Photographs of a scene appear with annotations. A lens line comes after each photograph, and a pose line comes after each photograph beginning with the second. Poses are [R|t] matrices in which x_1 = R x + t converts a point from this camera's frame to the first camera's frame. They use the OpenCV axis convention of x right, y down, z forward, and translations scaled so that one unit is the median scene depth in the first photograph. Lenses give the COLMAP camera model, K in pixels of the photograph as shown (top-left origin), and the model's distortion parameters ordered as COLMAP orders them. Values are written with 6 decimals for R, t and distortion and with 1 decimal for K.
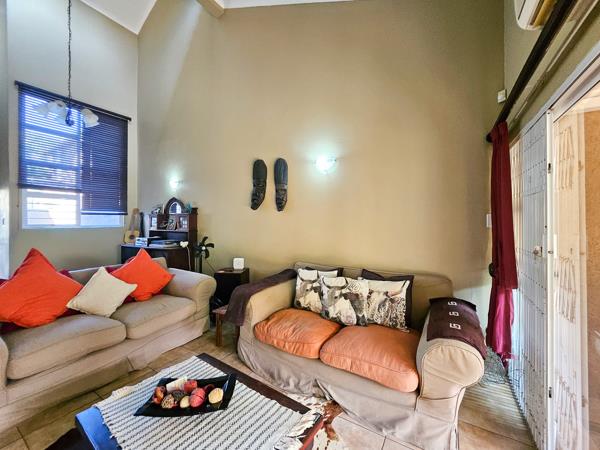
lens RADIAL K [[237.7, 0, 303.5], [0, 237.7, 222.1], [0, 0, 1]] dist [-0.002606, -0.000080]
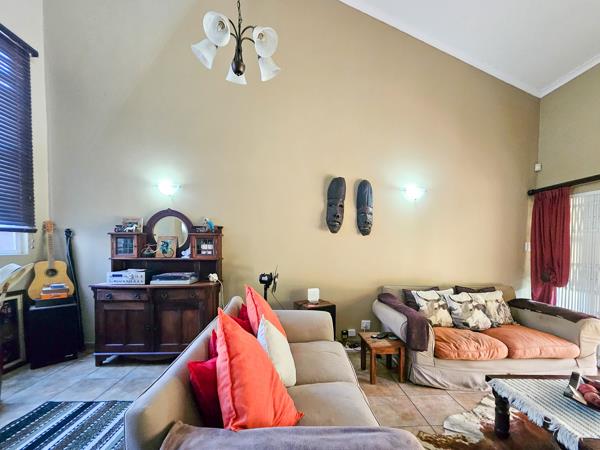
lens RADIAL K [[252.1, 0, 301.4], [0, 252.1, 255.5], [0, 0, 1]] dist [-0.002434, -0.000452]
pose [[0.831760, -0.016237, 0.554898, -0.865619], [-0.003828, 0.999381, 0.034981, 0.000429], [-0.555122, -0.031220, 0.831183, 0.287501]]
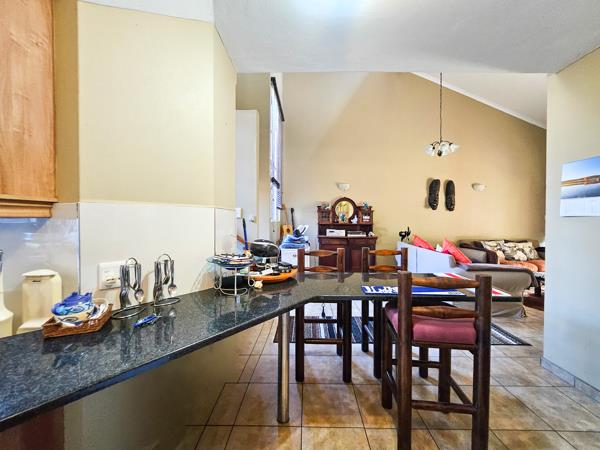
lens RADIAL K [[237.7, 0, 303.5], [0, 237.7, 222.1], [0, 0, 1]] dist [-0.002606, -0.000080]
pose [[0.862447, -0.005788, 0.506114, -1.867756], [-0.004518, 0.999807, 0.019132, 0.005066], [-0.506127, -0.018787, 0.862254, 0.050579]]
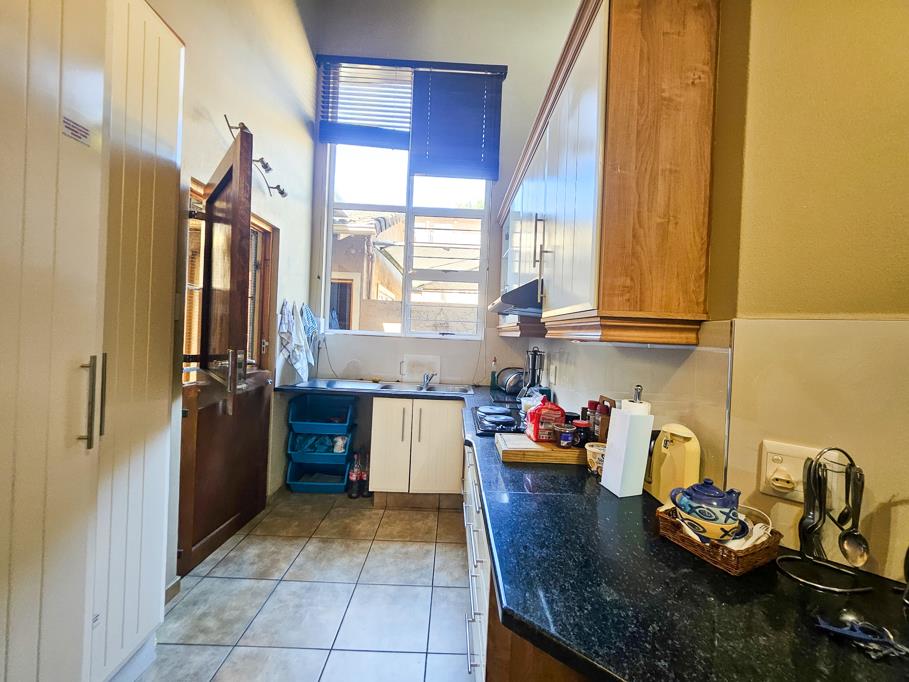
lens RADIAL K [[360.1, 0, 459.7], [0, 360.1, 336.6], [0, 0, 1]] dist [-0.002606, -0.000080]
pose [[0.530444, 0.029293, -0.847214, -1.848650], [-0.040982, 0.999120, 0.008886, 0.004949], [0.846729, 0.030007, 0.531178, 0.160547]]
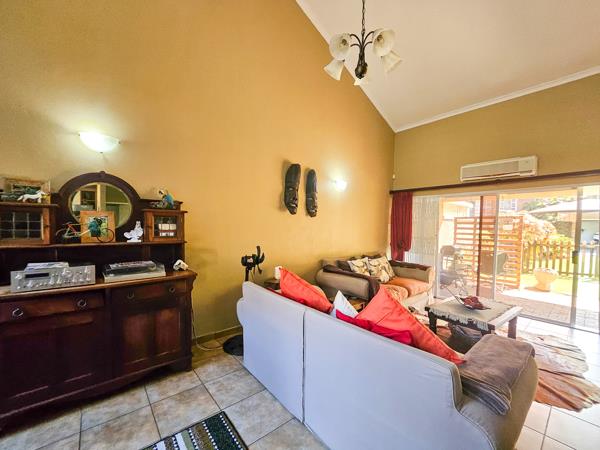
lens RADIAL K [[247.5, 0, 301.8], [0, 247.5, 234.6], [0, 0, 1]] dist [-0.003512, -0.000343]
pose [[0.319377, -0.034880, 0.946985, -1.203253], [-0.013794, 0.999045, 0.041449, -0.010631], [-0.947527, -0.026300, 0.318591, 0.661394]]
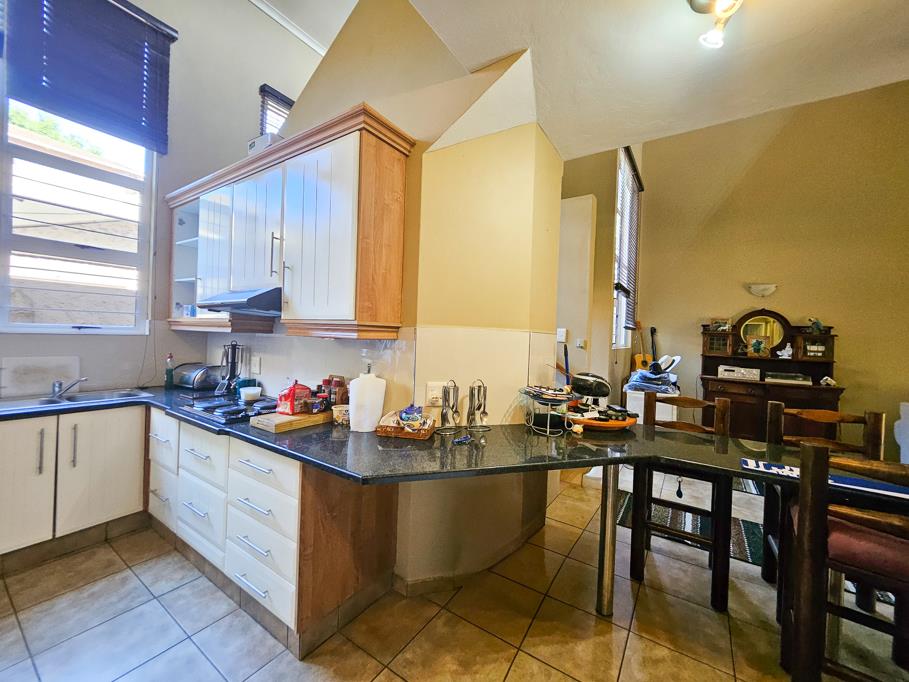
lens RADIAL K [[360.1, 0, 459.7], [0, 360.1, 336.6], [0, 0, 1]] dist [-0.002606, -0.000080]
pose [[0.998780, 0.034179, -0.035643, -1.878627], [-0.033909, 0.999392, 0.008145, -0.005958], [0.035899, -0.006926, 0.999331, -0.073338]]
